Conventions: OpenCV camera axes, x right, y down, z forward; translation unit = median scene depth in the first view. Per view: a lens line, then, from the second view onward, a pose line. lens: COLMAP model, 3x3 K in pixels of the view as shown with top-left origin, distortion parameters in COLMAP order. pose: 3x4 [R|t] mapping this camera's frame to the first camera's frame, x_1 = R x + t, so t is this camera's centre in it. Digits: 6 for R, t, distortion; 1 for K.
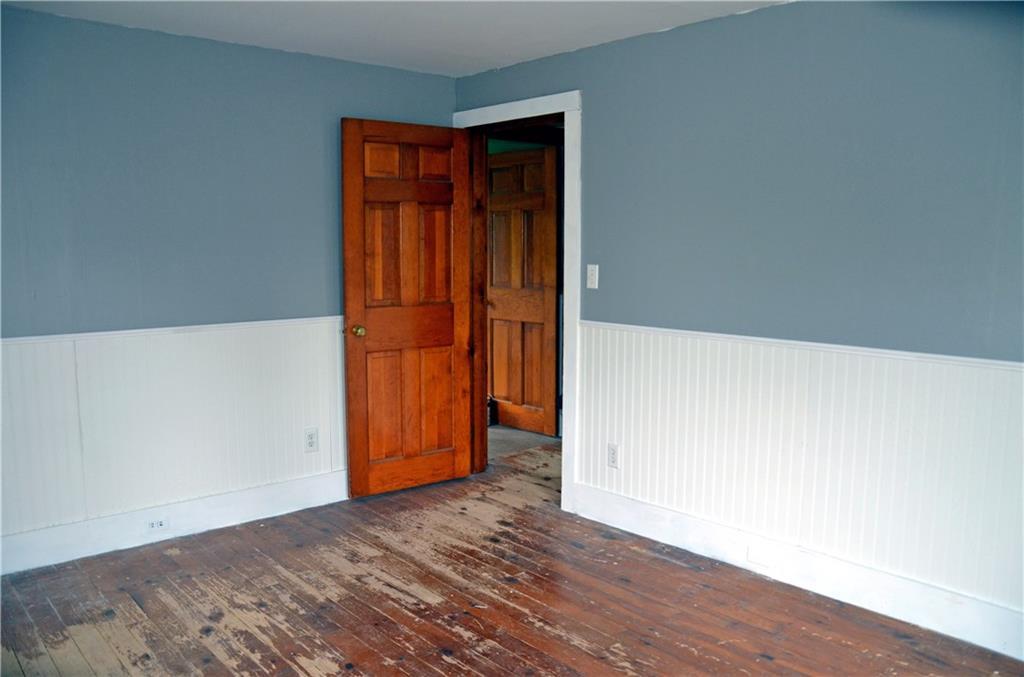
lens RADIAL K [[803.1, 0, 503.6], [0, 803.1, 342.7], [0, 0, 1]] dist [-0.157811, 0.127747]
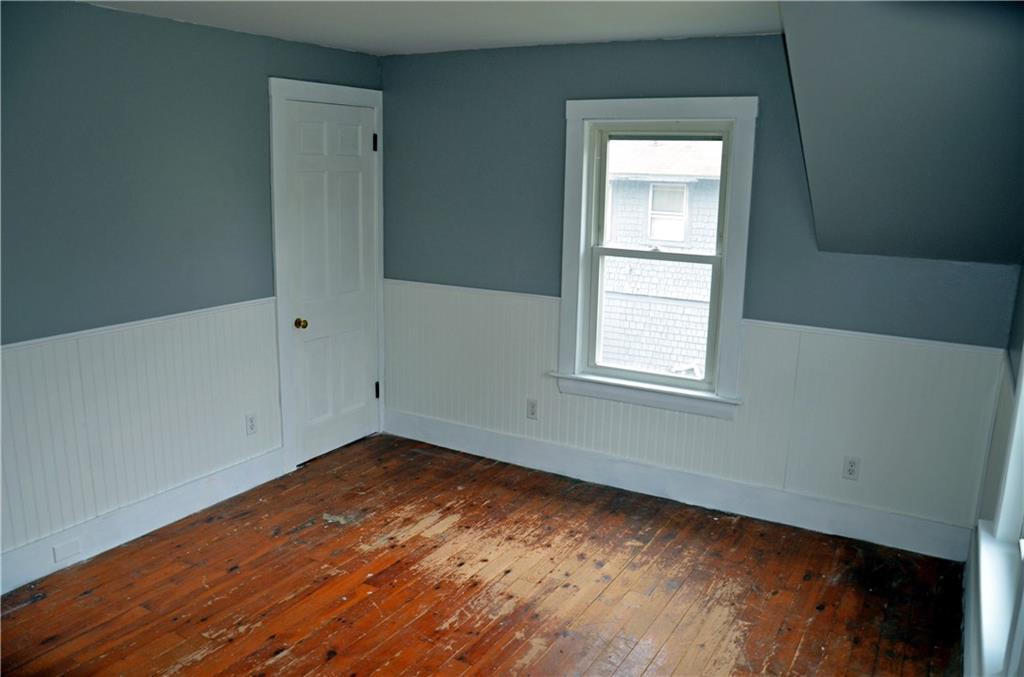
lens RADIAL K [[803.1, 0, 503.6], [0, 803.1, 342.7], [0, 0, 1]] dist [-0.157811, 0.127747]
pose [[-0.315076, -0.208162, 0.925957, -0.757817], [0.097028, 0.963473, 0.249612, -0.190214], [-0.944094, 0.168490, -0.283369, 0.737252]]
